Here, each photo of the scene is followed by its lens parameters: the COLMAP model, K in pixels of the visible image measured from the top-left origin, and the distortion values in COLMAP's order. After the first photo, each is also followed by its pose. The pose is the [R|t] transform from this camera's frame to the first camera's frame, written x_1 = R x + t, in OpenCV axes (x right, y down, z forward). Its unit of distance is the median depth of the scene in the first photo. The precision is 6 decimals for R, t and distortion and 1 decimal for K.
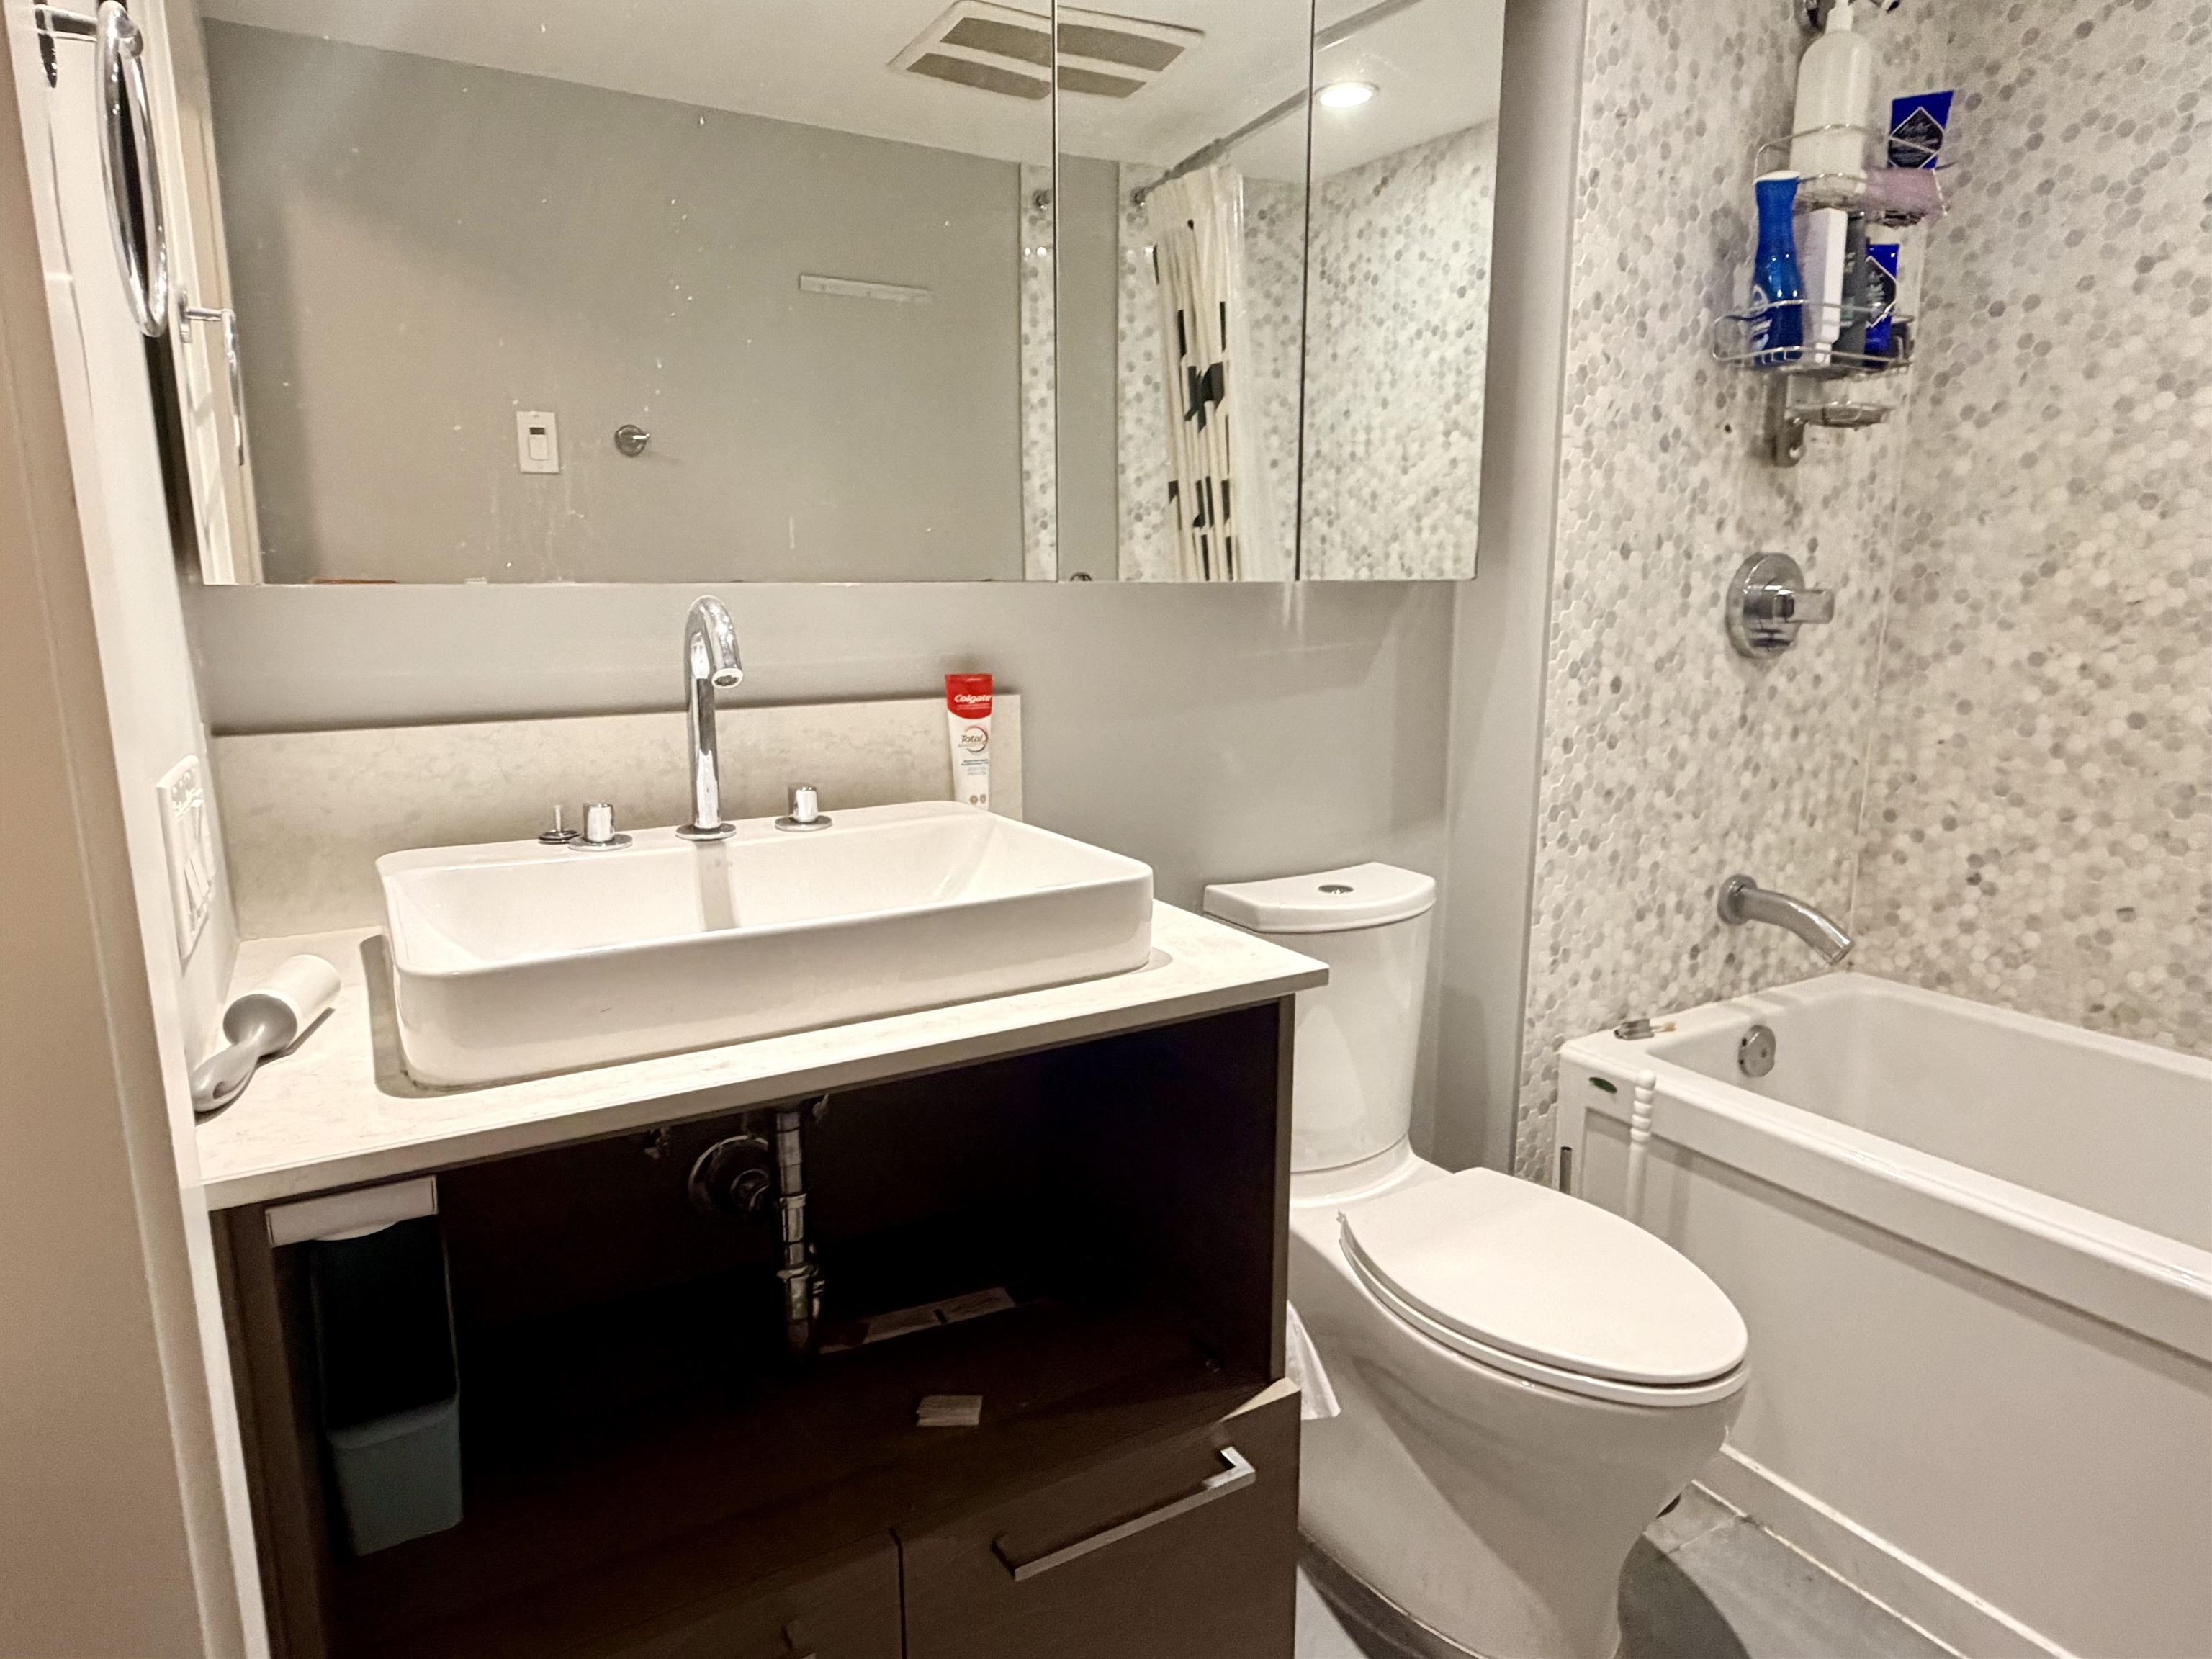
lens RADIAL K [[1273.0, 0, 1069.3], [0, 1273.0, 832.6], [0, 0, 1]] dist [-0.000767, -0.001318]
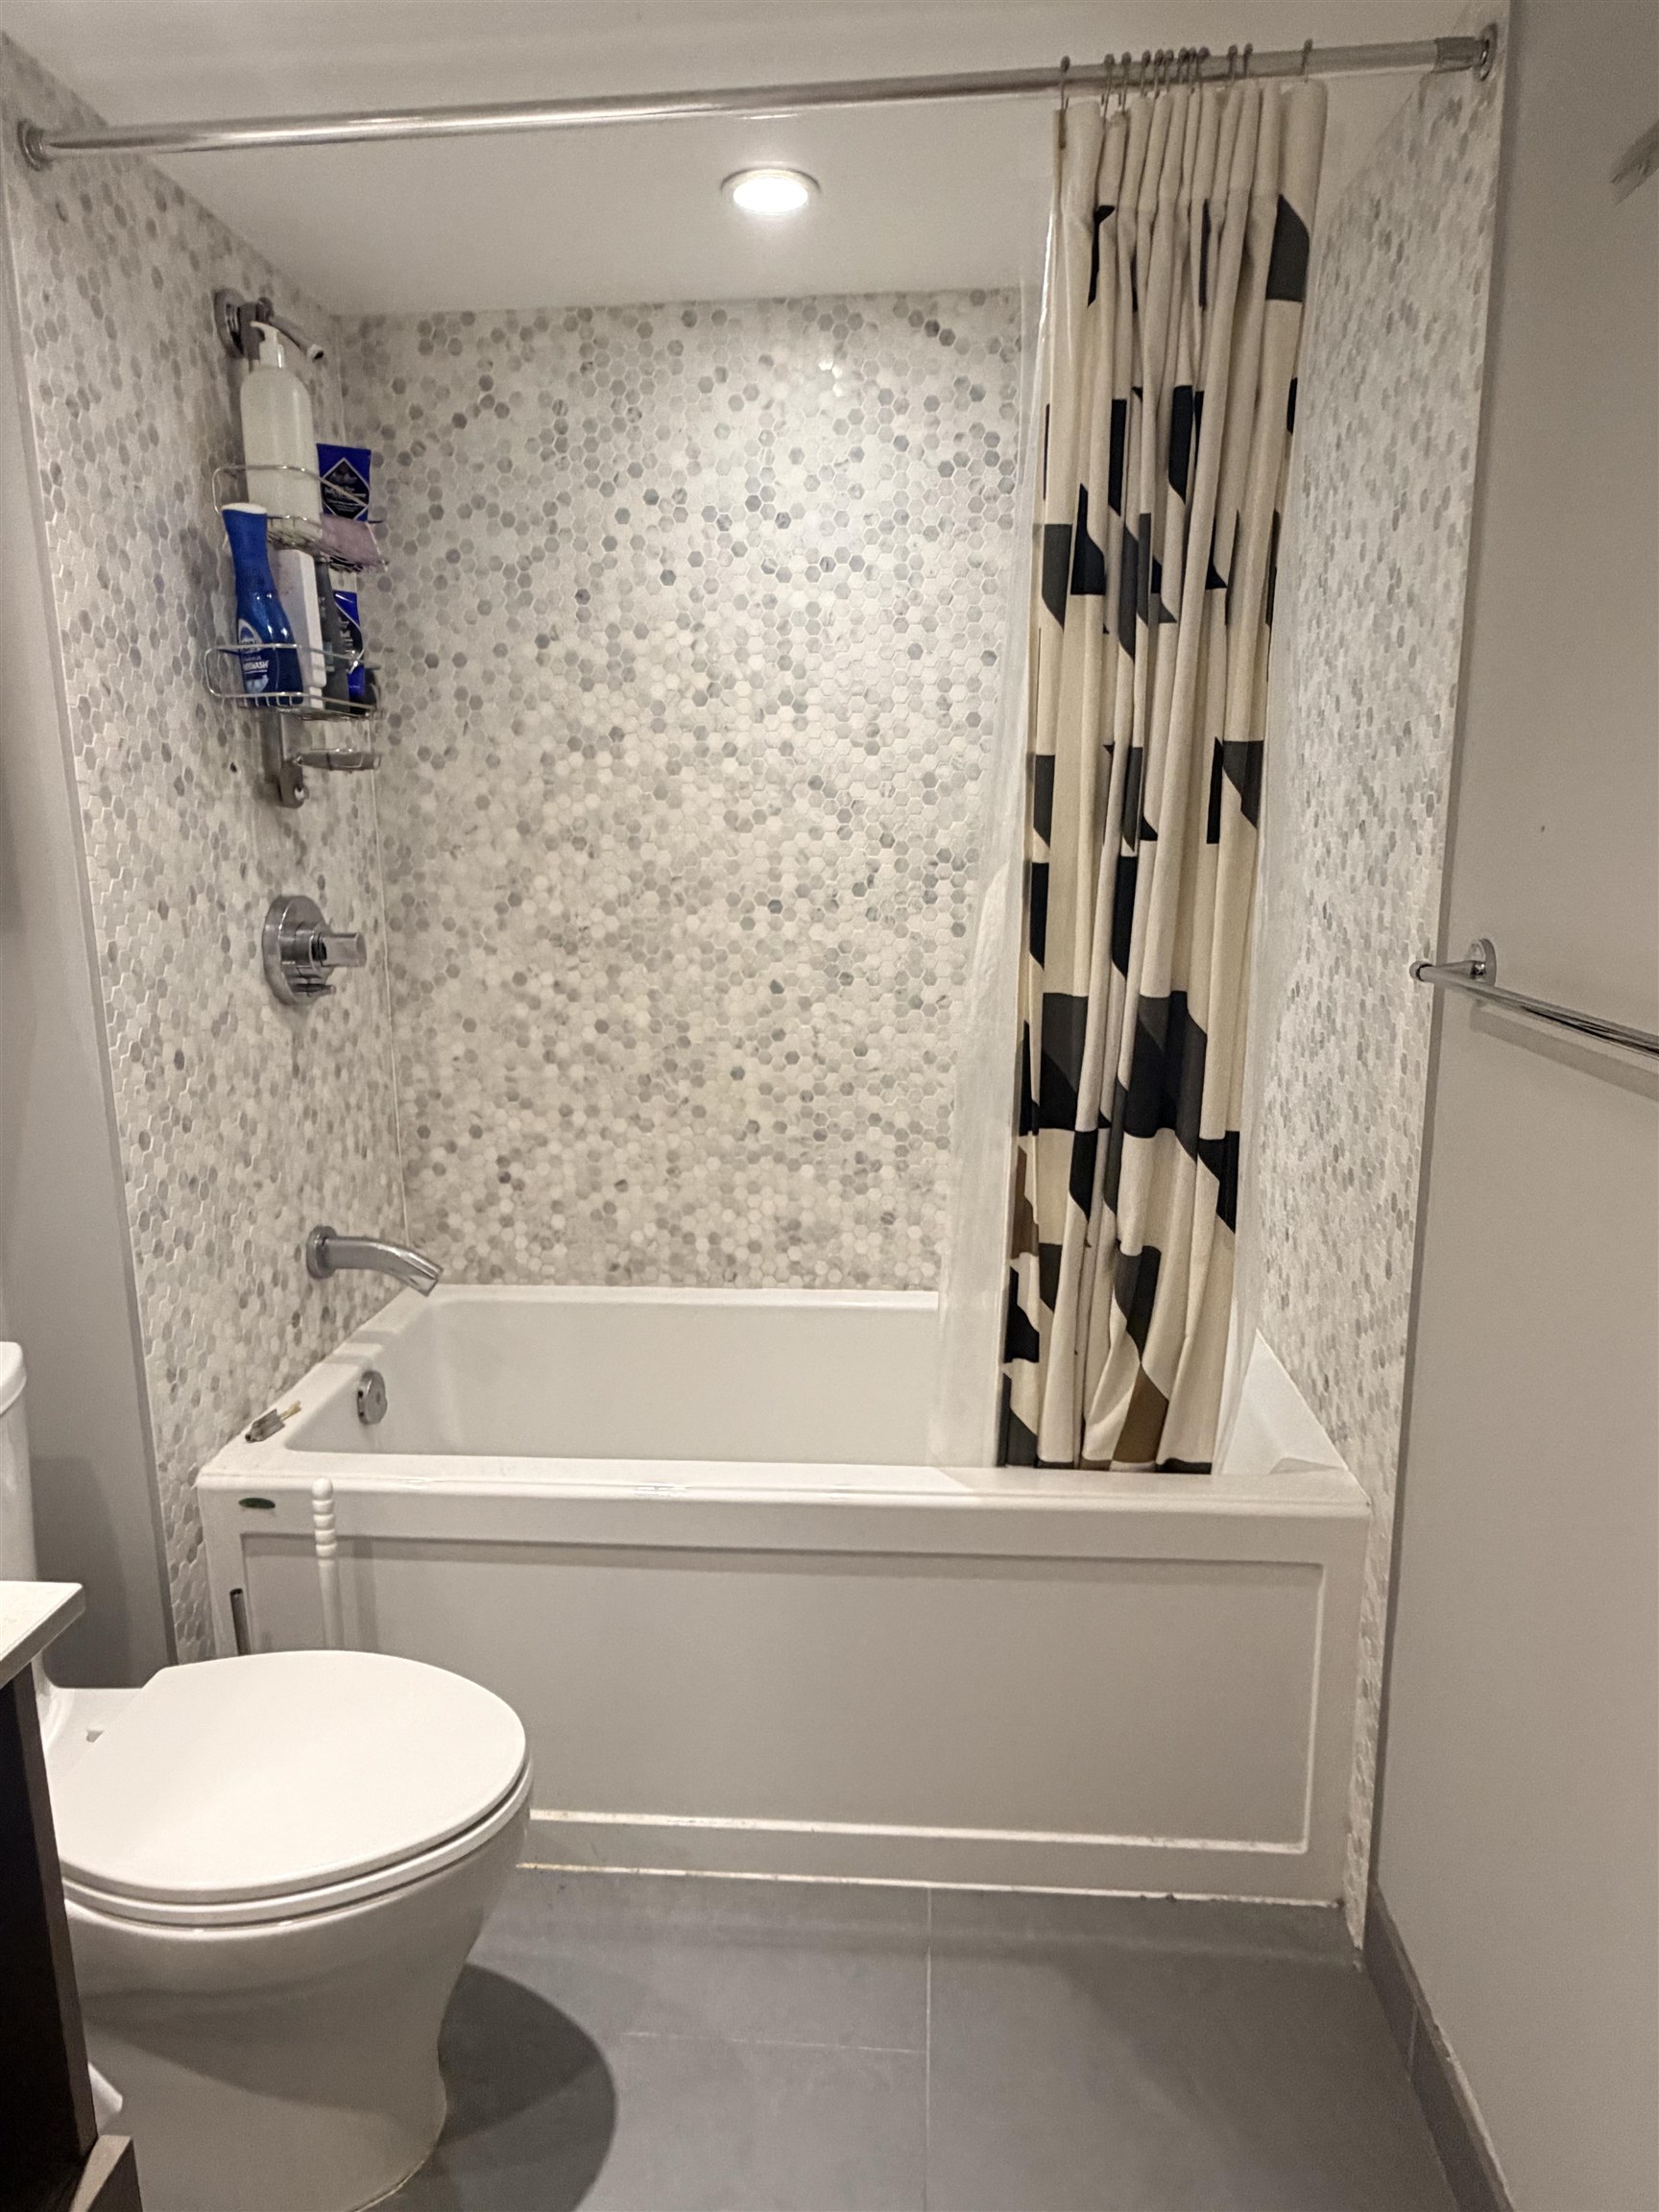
lens RADIAL K [[1357.2, 0, 825.0], [0, 1357.2, 1096.3], [0, 0, 1]] dist [-0.000216, 0.002210]
pose [[0.556160, -0.166433, 0.814240, -0.084004], [0.169128, 0.981906, 0.085184, -0.094836], [-0.813684, 0.090335, 0.574245, 0.107696]]
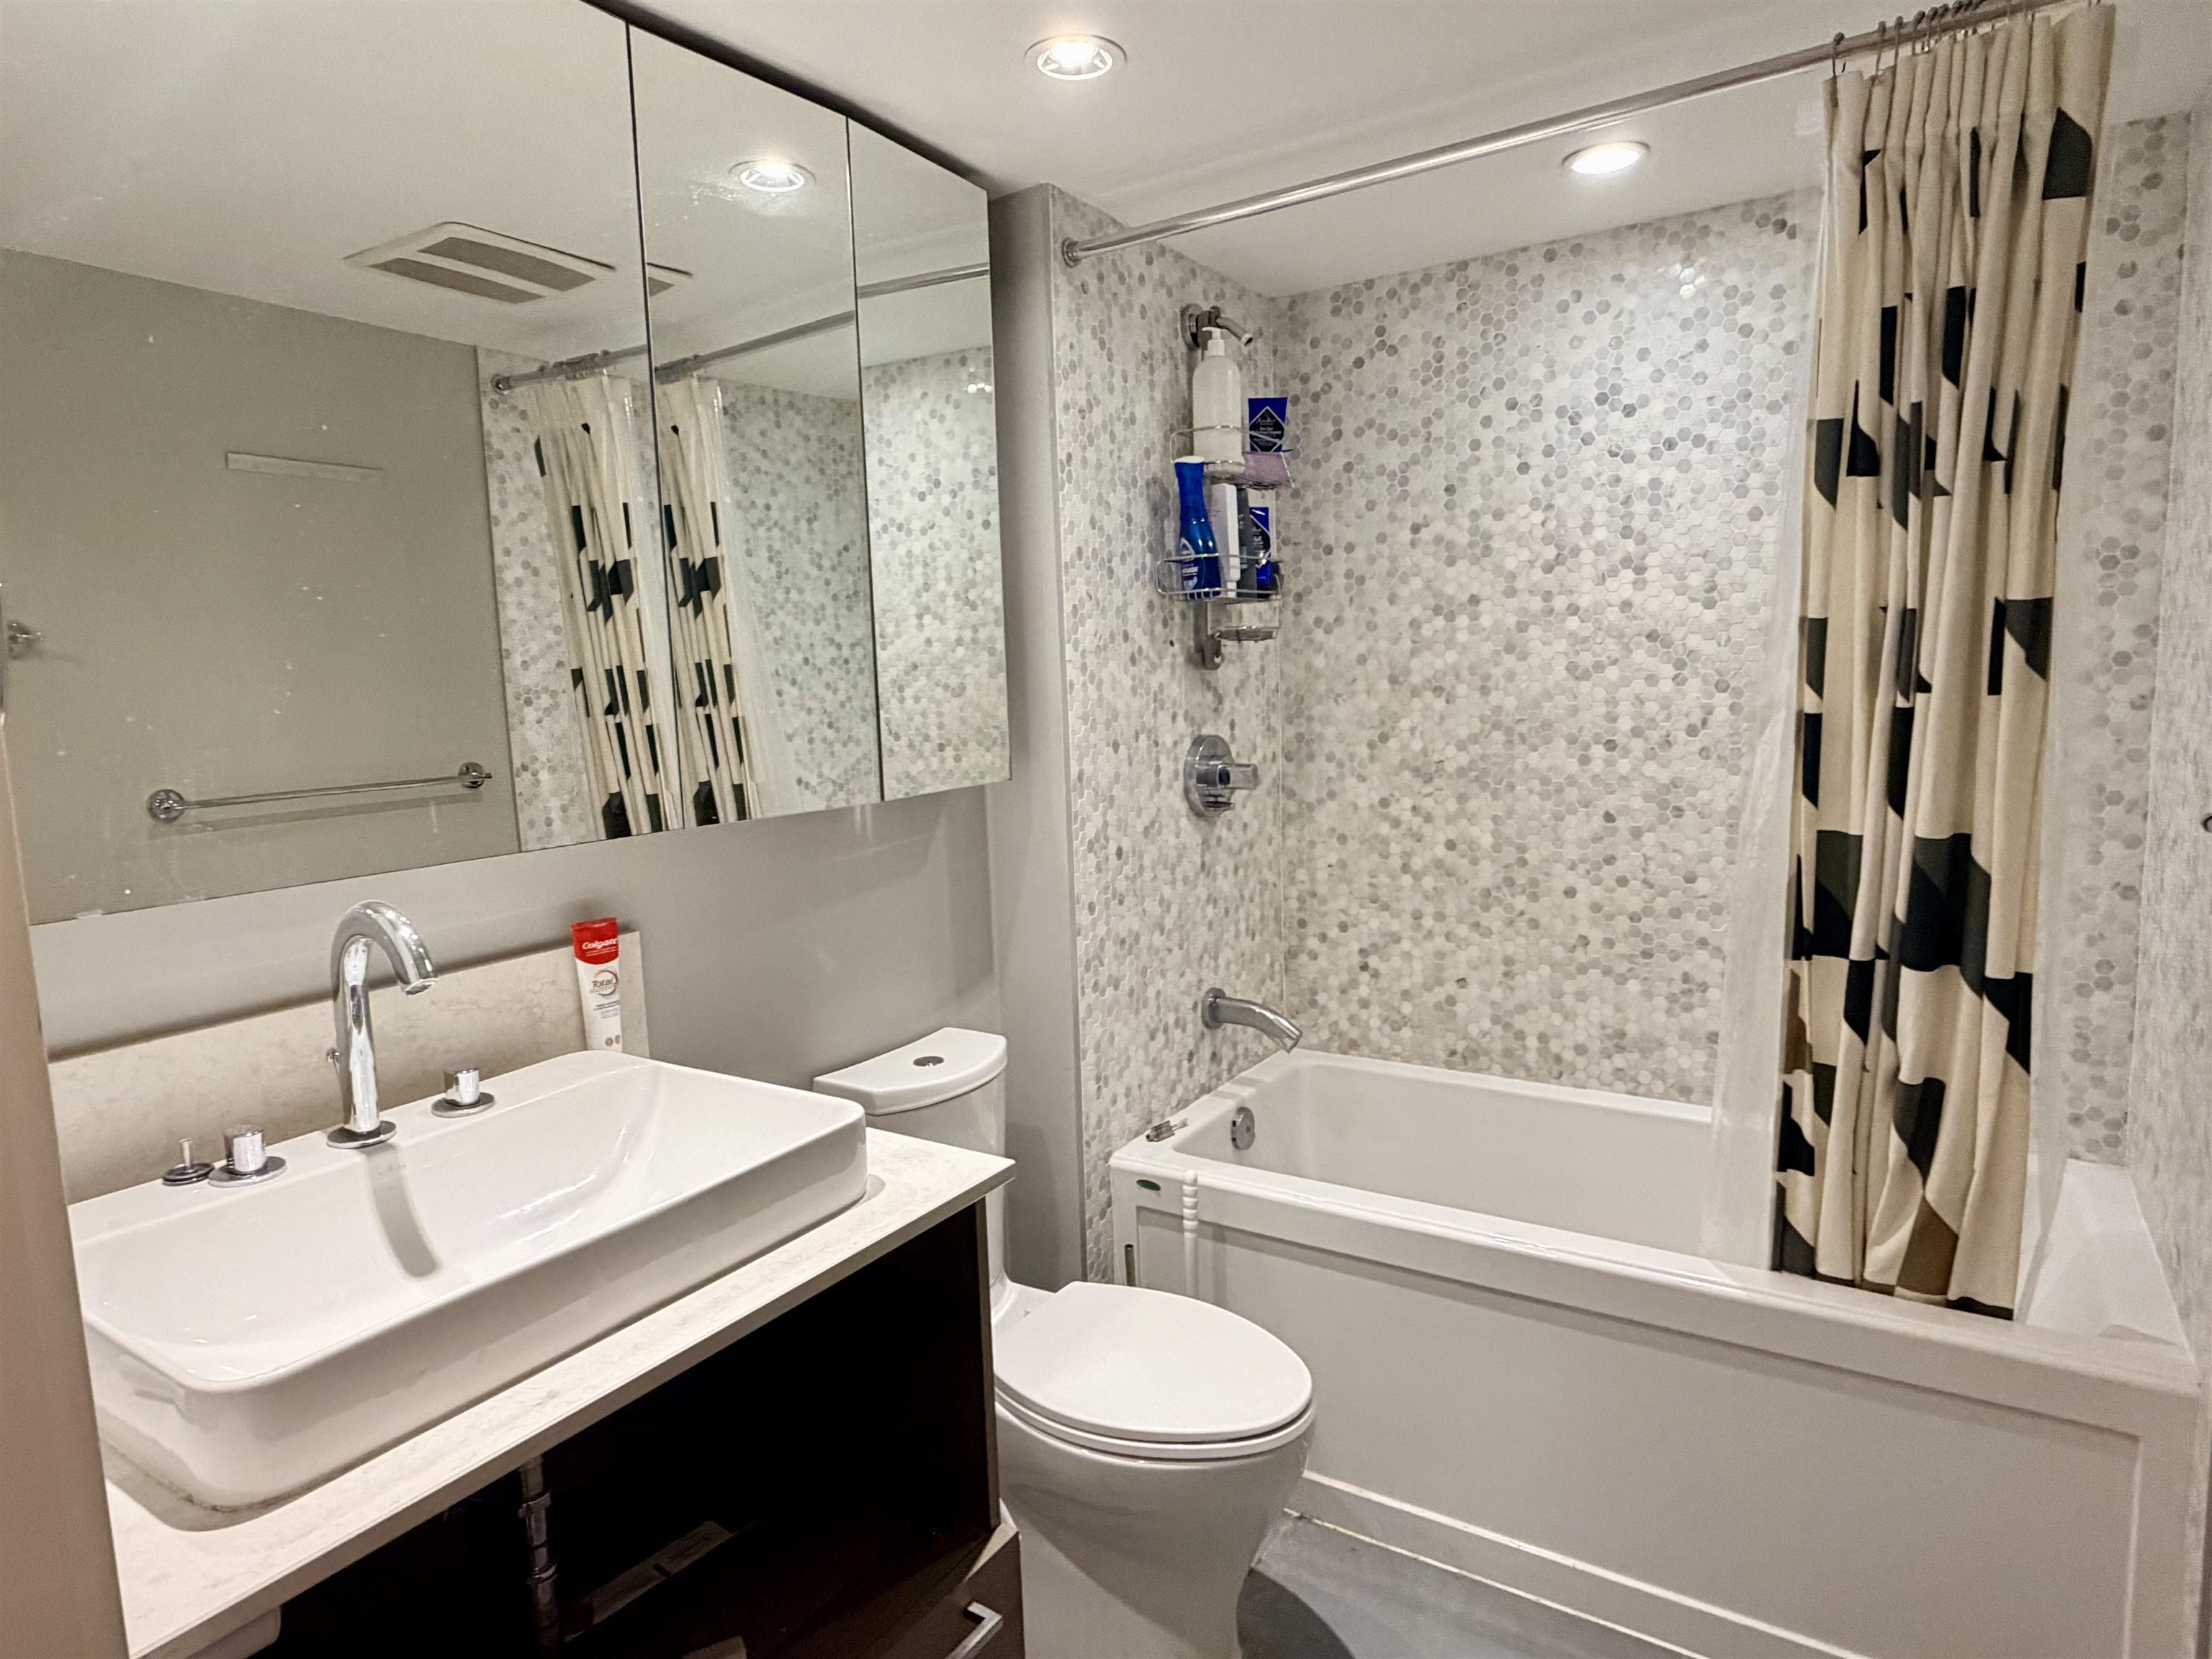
lens RADIAL K [[1273.0, 0, 1069.3], [0, 1273.0, 832.6], [0, 0, 1]] dist [-0.000767, -0.001318]
pose [[0.893999, -0.083512, 0.440218, -0.145599], [0.117570, 0.991774, -0.050615, -0.078465], [-0.432369, 0.097006, 0.896463, -0.071483]]
